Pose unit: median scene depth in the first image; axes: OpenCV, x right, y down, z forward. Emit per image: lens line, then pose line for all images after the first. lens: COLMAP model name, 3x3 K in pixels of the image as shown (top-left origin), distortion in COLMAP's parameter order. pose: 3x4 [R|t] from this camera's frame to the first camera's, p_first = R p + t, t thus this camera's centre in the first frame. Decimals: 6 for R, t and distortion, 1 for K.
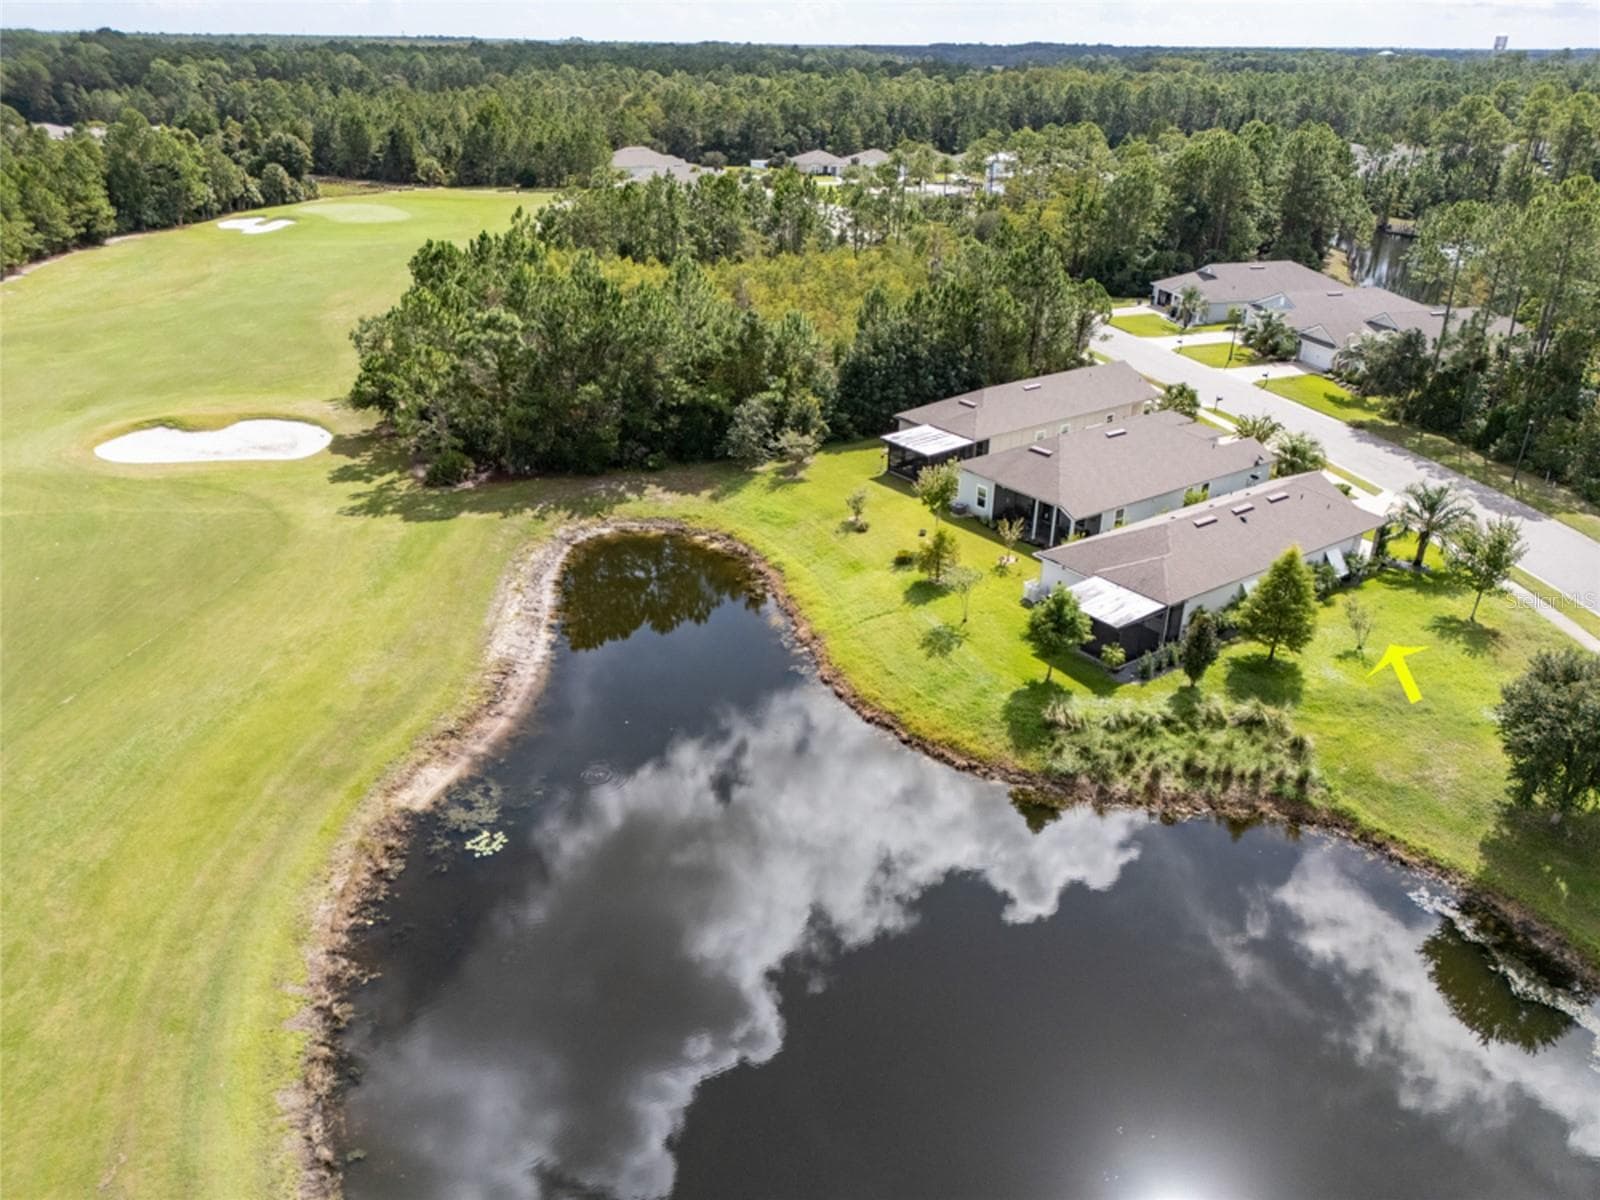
lens RADIAL K [[1173.0, 0, 799.3], [0, 1173.0, 607.5], [0, 0, 1]] dist [0.078280, -0.078705]
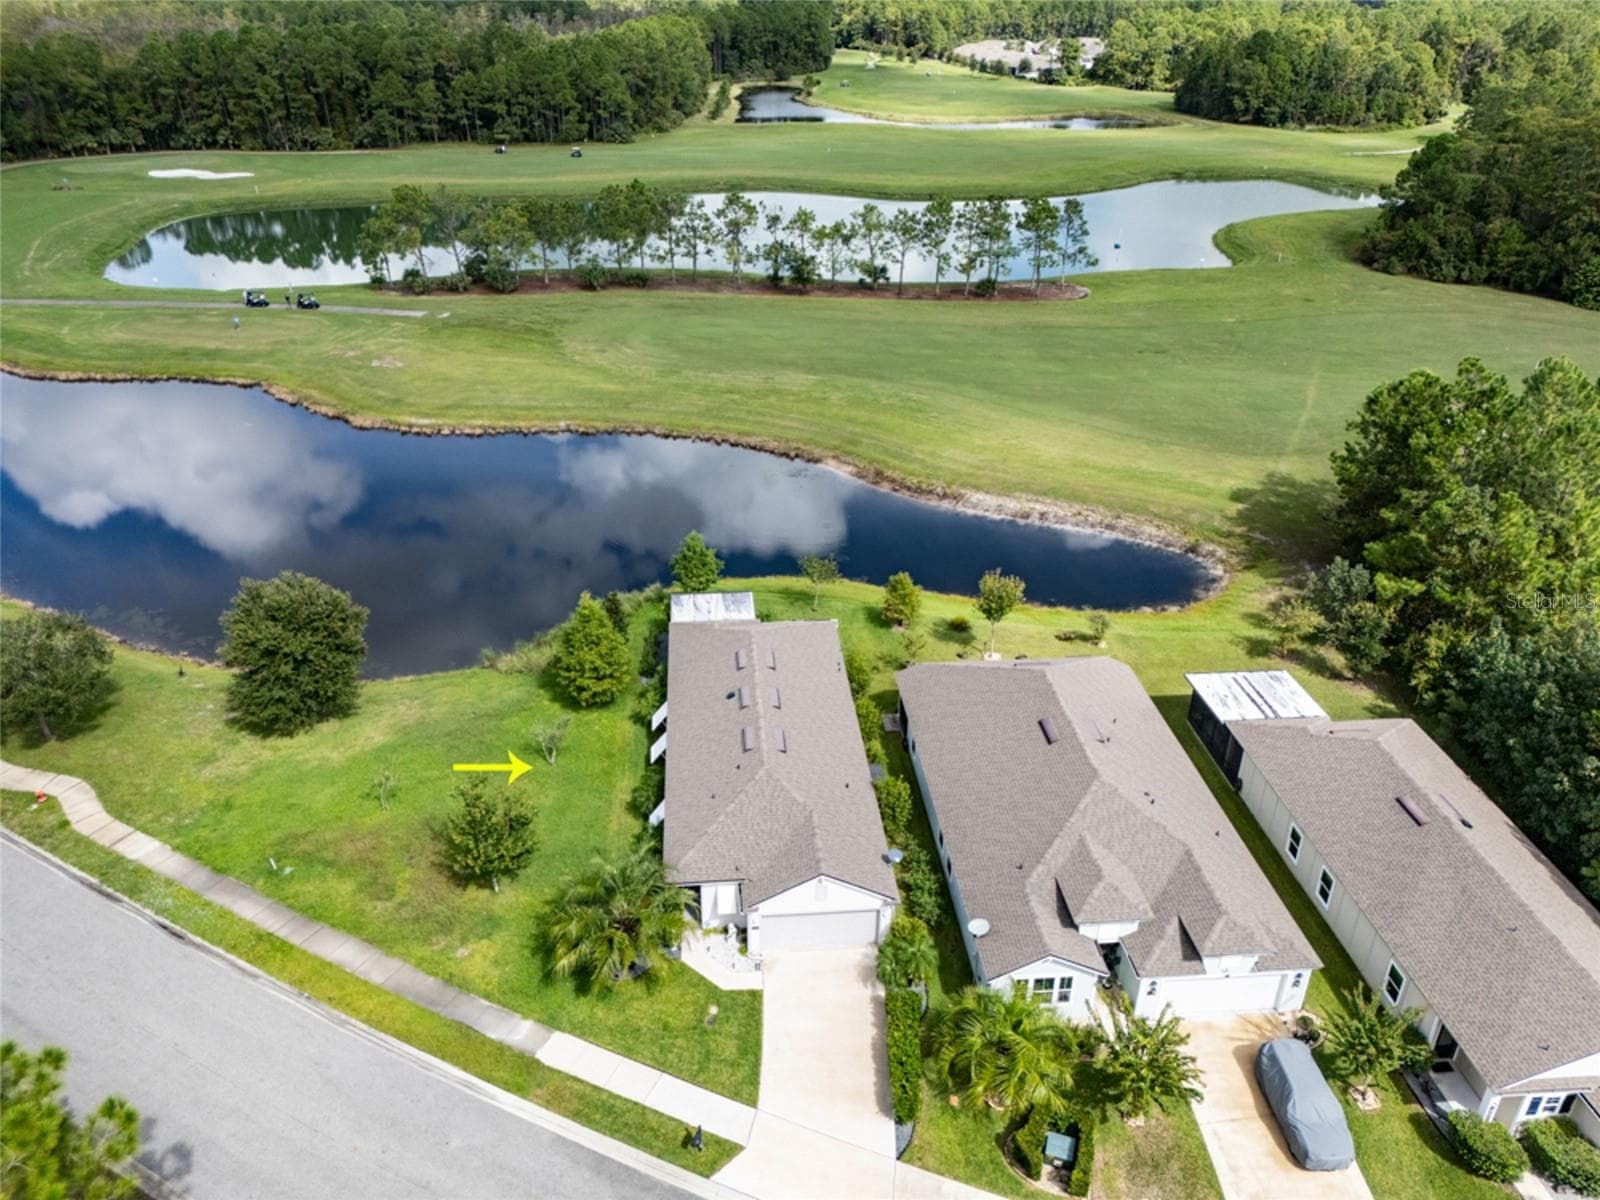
lens RADIAL K [[1174.5, 0, 800.0], [0, 1174.5, 600.0], [0, 0, 1]] dist [0.090638, -0.102055]
pose [[-0.513647, 0.391110, -0.763675, 0.740310], [-0.379580, 0.694641, 0.611059, -0.497912], [0.769471, 0.603744, -0.208343, 0.913526]]
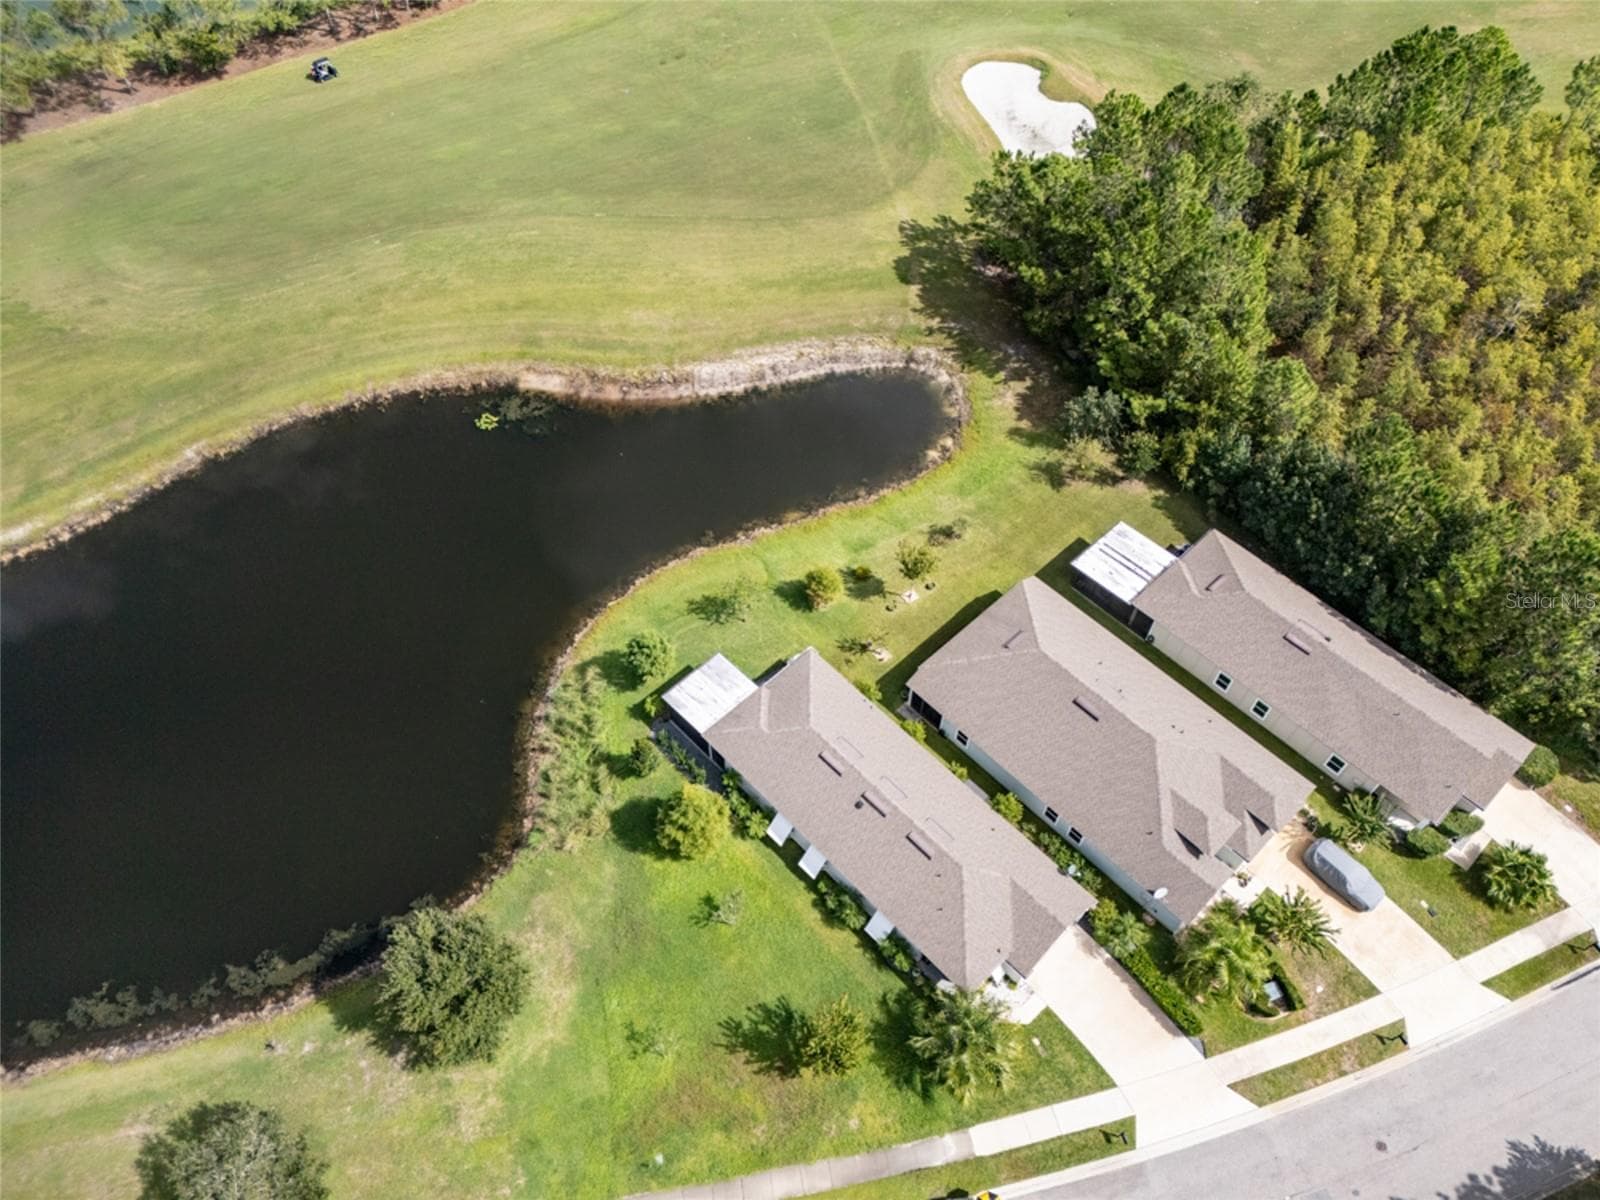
lens RADIAL K [[1173.0, 0, 799.3], [0, 1173.0, 607.5], [0, 0, 1]] dist [0.078280, -0.078705]
pose [[0.137219, 0.804432, -0.577980, 0.623056], [-0.436801, 0.572843, 0.693582, -0.637951], [0.889031, 0.157290, 0.429982, 0.404431]]
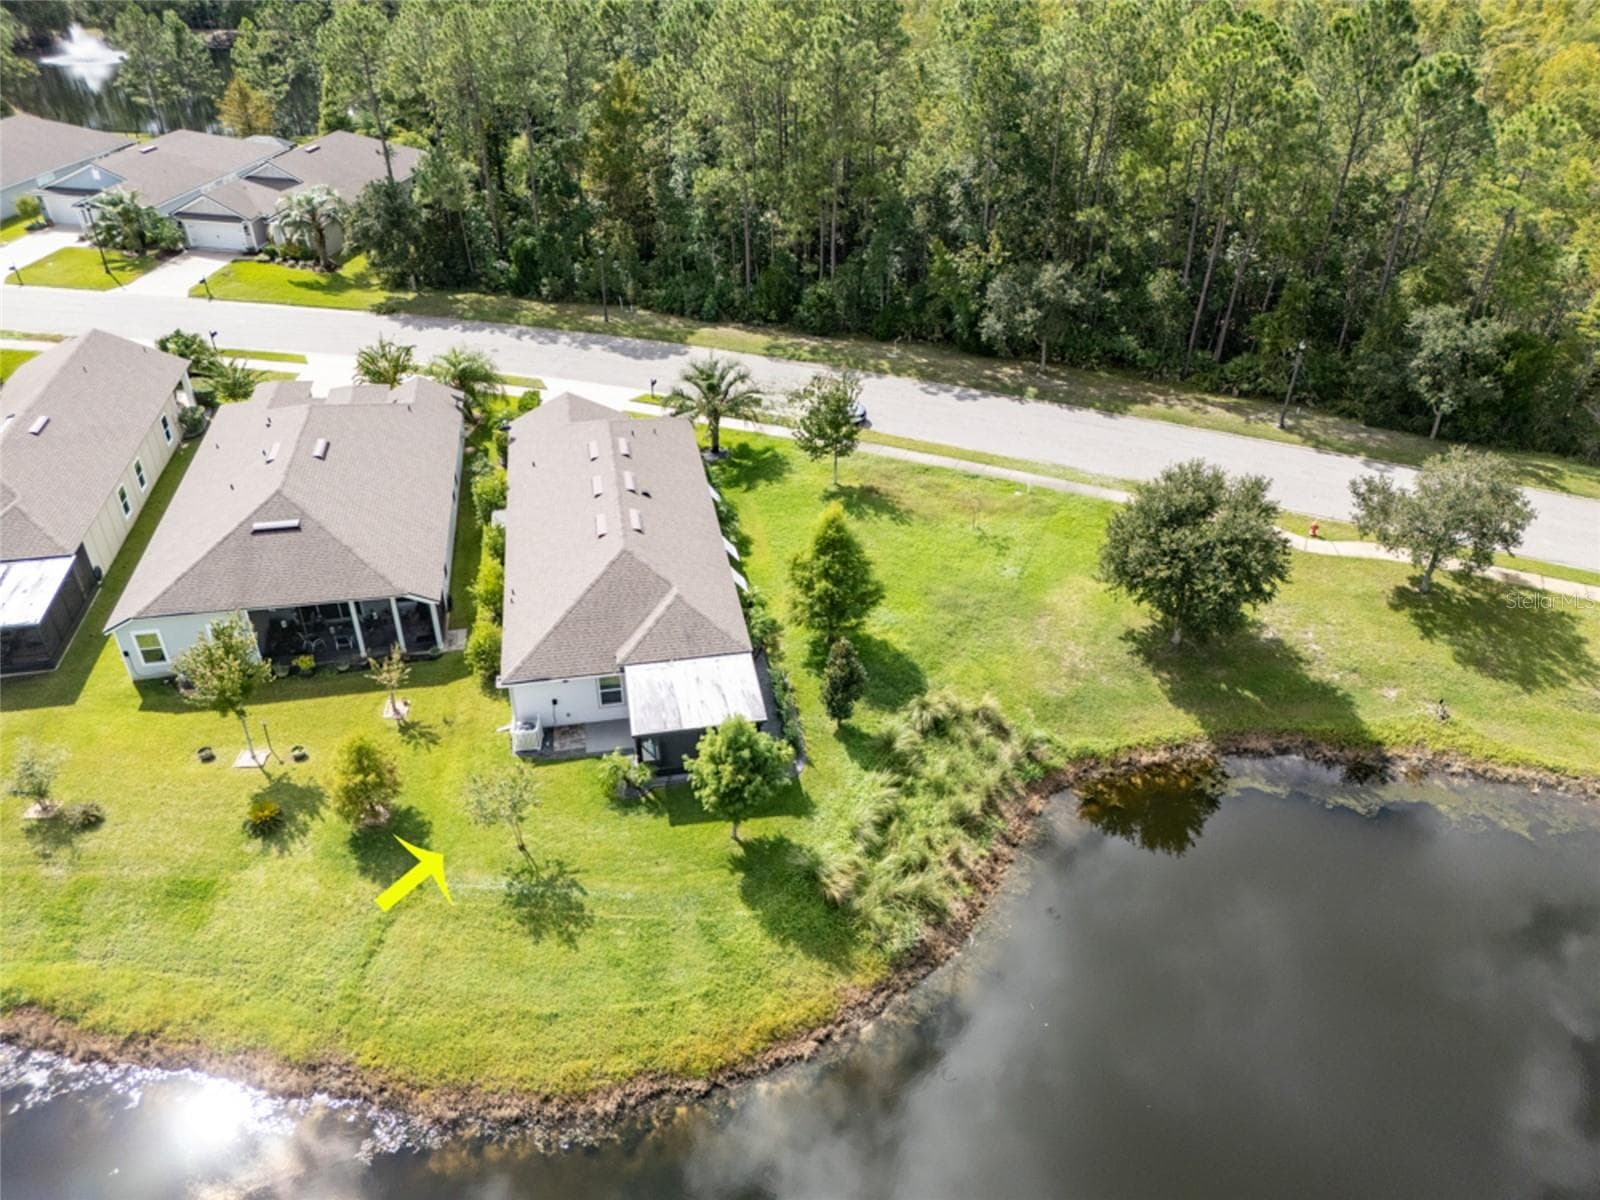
lens RADIAL K [[1173.0, 0, 799.3], [0, 1173.0, 607.5], [0, 0, 1]] dist [0.078280, -0.078705]
pose [[0.425865, -0.510544, 0.746983, -0.139577], [0.385550, 0.849281, 0.360655, -0.191785], [-0.818530, 0.134409, 0.558519, 0.401831]]
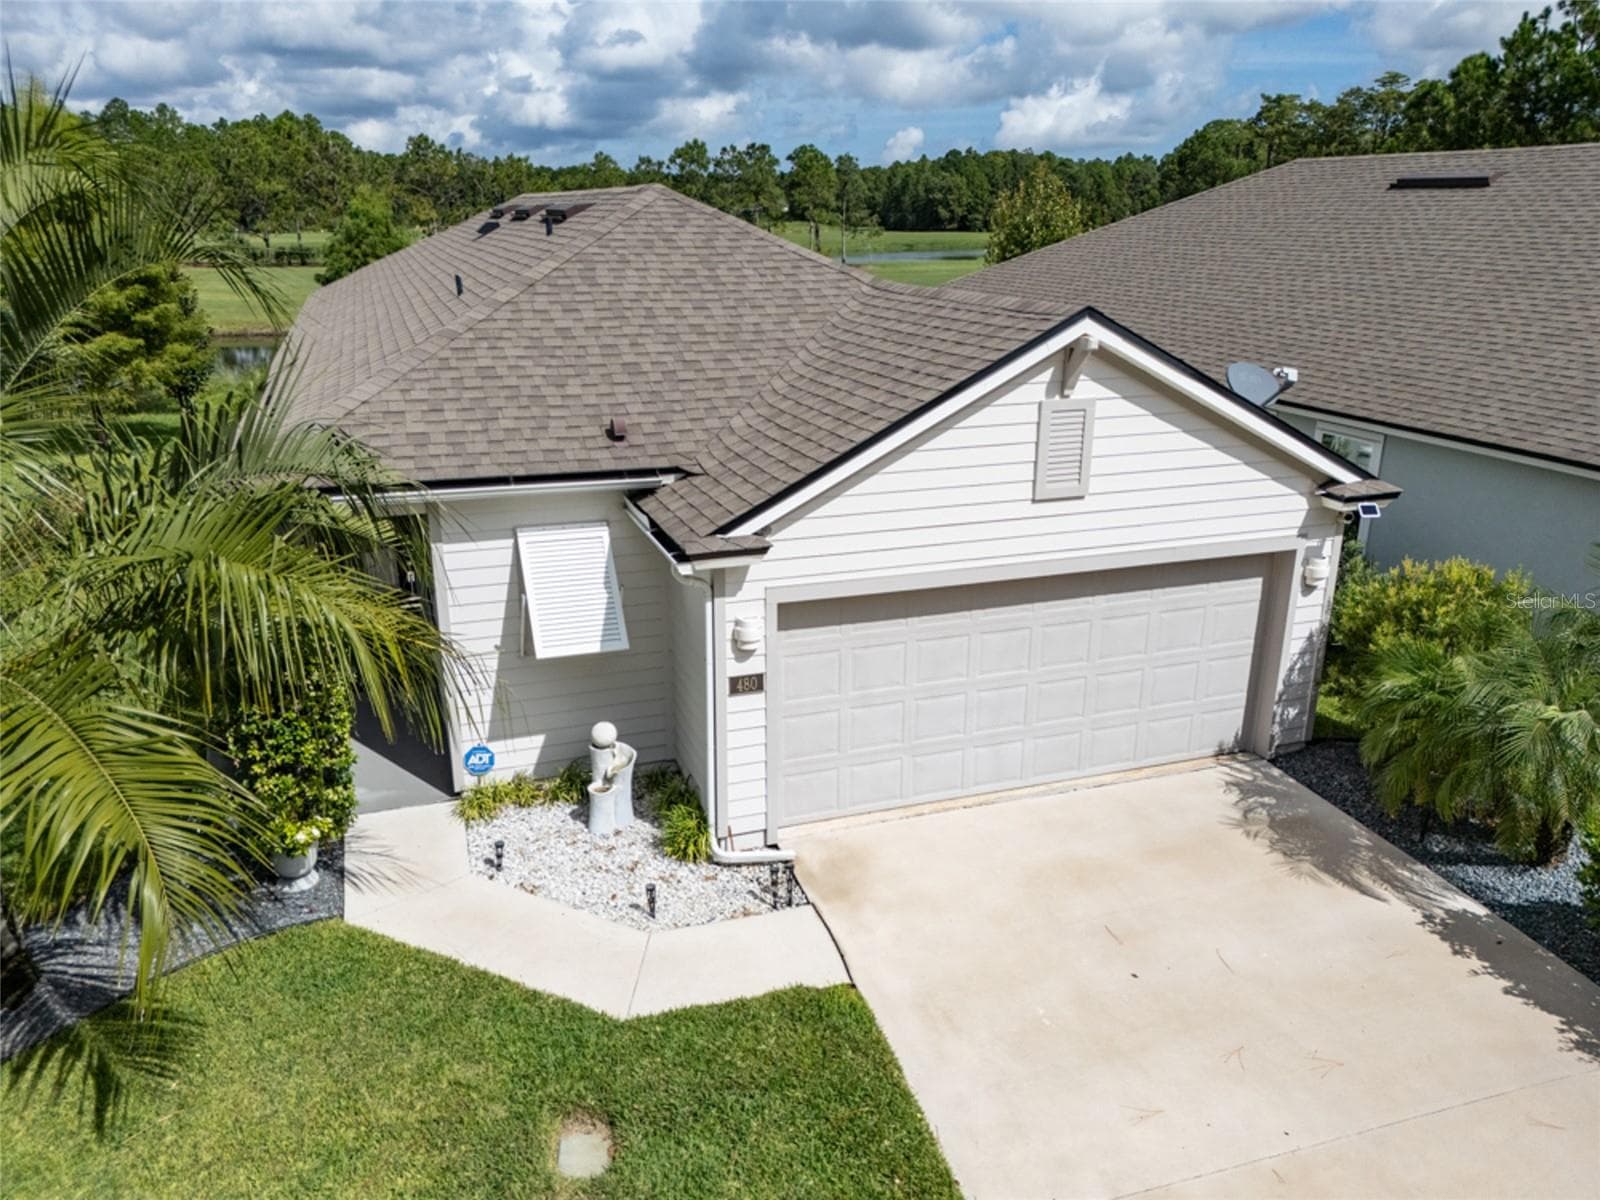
lens RADIAL K [[1173.0, 0, 799.3], [0, 1173.0, 607.5], [0, 0, 1]] dist [0.078280, -0.078705]
pose [[-0.286223, 0.297080, -0.910944, 0.491156], [-0.415009, 0.818476, 0.397322, -0.110938], [0.863623, 0.491773, -0.110976, 0.888305]]
